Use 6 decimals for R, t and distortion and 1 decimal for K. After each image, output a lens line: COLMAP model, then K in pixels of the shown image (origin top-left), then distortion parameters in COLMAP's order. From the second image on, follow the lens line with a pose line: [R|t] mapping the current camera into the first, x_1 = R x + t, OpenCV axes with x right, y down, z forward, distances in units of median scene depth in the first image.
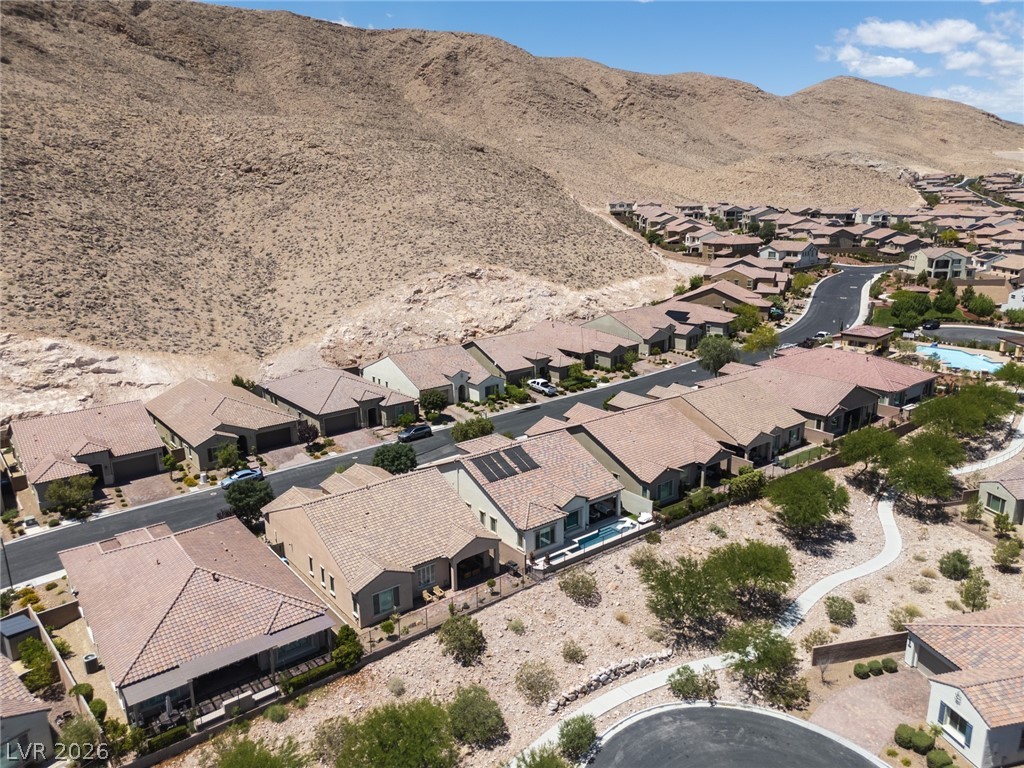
lens RADIAL K [[751.1, 0, 514.6], [0, 751.1, 387.8], [0, 0, 1]] dist [0.051960, -0.037648]
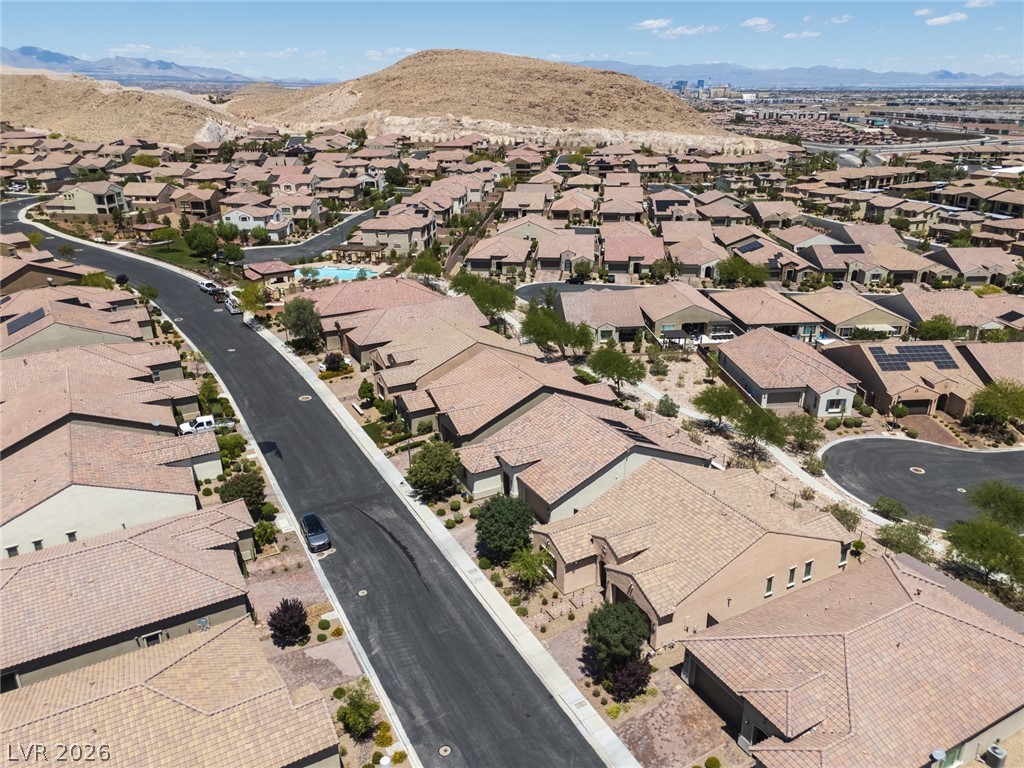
lens RADIAL K [[751.1, 0, 513.0], [0, 751.1, 386.5], [0, 0, 1]] dist [0.051960, -0.037648]
pose [[0.156787, -0.353876, 0.922057, -0.297320], [0.262549, 0.914945, 0.306503, -0.093799], [-0.952096, 0.194030, 0.236361, 0.290656]]
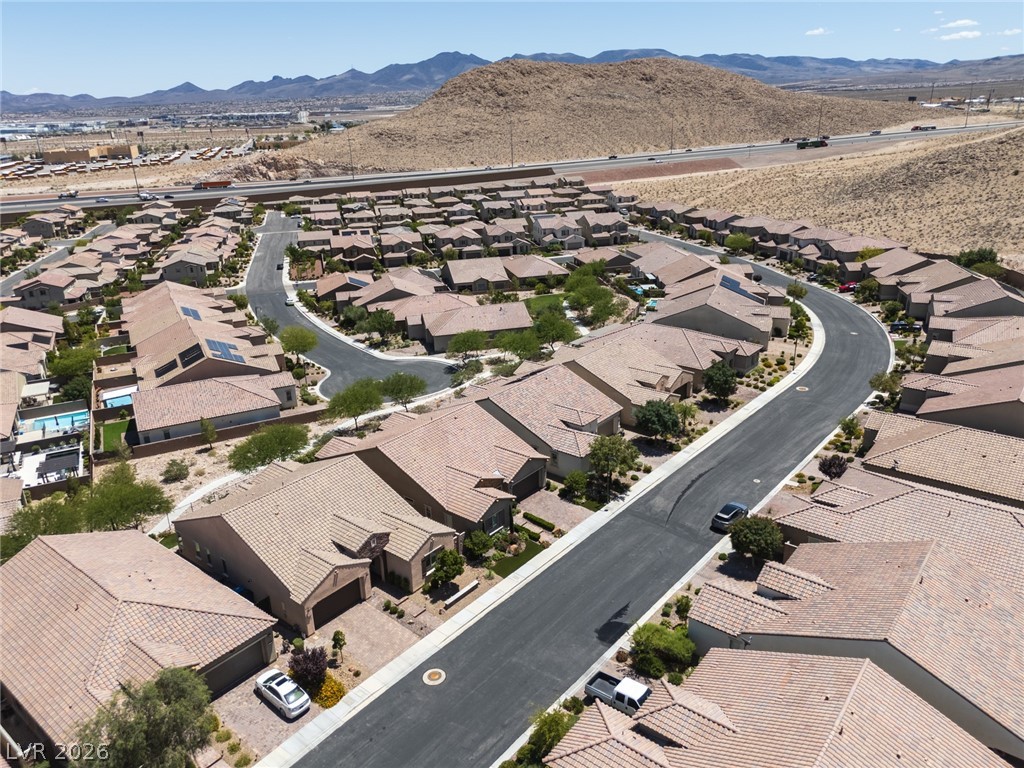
lens RADIAL K [[751.1, 0, 513.6], [0, 751.1, 386.5], [0, 0, 1]] dist [0.051960, -0.037648]
pose [[-0.972907, 0.119703, -0.197797, 0.081317], [-0.018341, 0.812875, 0.582150, -0.193140], [0.230469, 0.570005, -0.788656, 0.636813]]
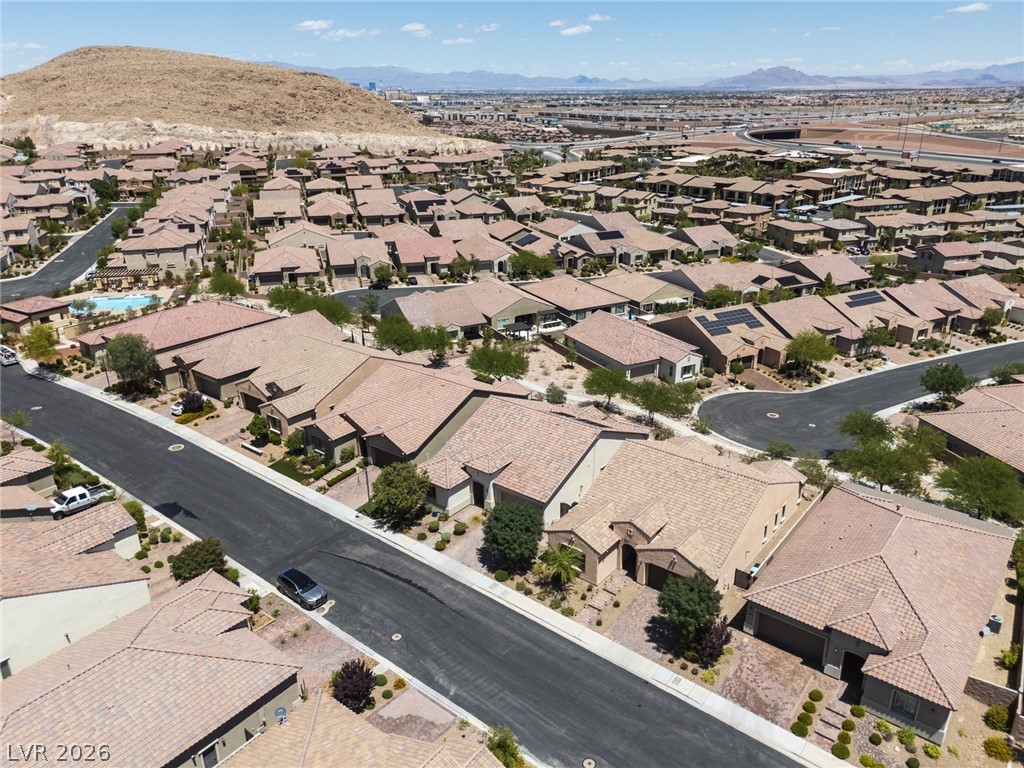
lens RADIAL K [[751.1, 0, 513.0], [0, 751.1, 386.6], [0, 0, 1]] dist [0.051960, -0.037648]
pose [[-0.236262, -0.345535, 0.908177, -0.288979], [0.266745, 0.875667, 0.402560, -0.118616], [-0.934359, 0.337361, -0.114717, 0.382527]]
